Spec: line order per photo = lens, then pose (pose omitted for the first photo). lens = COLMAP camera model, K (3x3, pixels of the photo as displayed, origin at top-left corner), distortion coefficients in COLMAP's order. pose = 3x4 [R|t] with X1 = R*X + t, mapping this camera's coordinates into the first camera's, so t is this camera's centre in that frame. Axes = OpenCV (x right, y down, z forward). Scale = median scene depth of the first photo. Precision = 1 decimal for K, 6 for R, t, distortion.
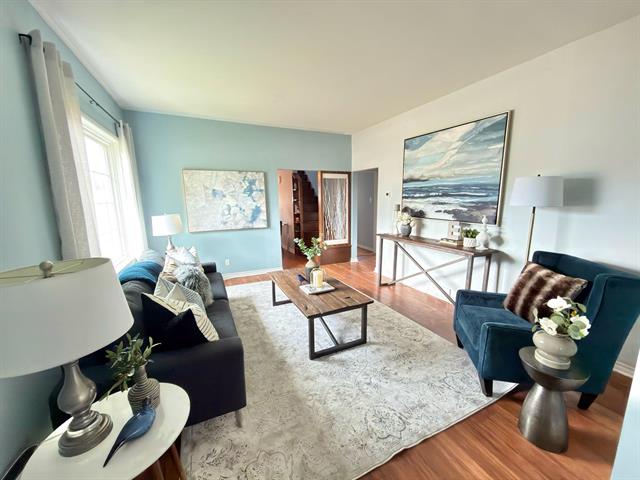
lens RADIAL K [[255.6, 0, 319.4], [0, 255.6, 239.3], [0, 0, 1]] dist [0.001210, -0.000241]
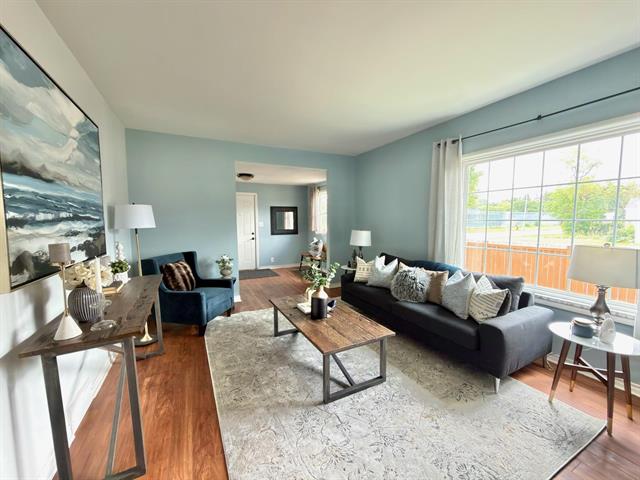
lens RADIAL K [[255.6, 0, 317.2], [0, 255.6, 241.9], [0, 0, 1]] dist [0.001210, -0.000241]
pose [[-0.999388, 0.021748, -0.027395, -0.001949], [0.014173, 0.967805, 0.251302, -0.216535], [0.031978, 0.250760, -0.967521, 1.333506]]
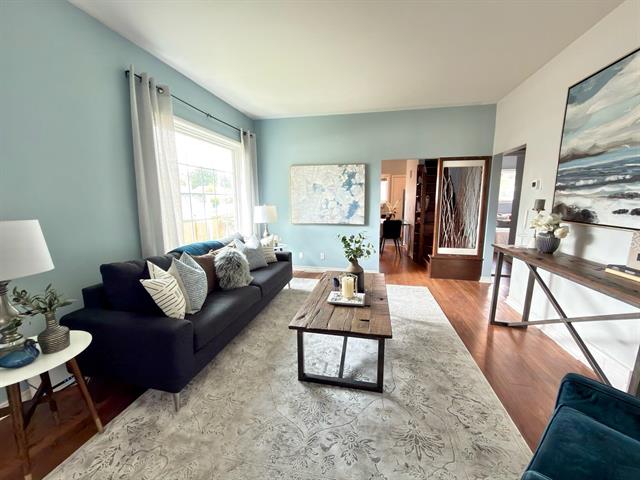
lens RADIAL K [[255.6, 0, 318.7], [0, 255.6, 239.1], [0, 0, 1]] dist [0.001210, -0.000241]
pose [[0.793571, 0.103466, -0.599617, 0.267430], [-0.106943, 0.993814, 0.029951, -0.005861], [0.599007, 0.040357, 0.799726, 0.210760]]
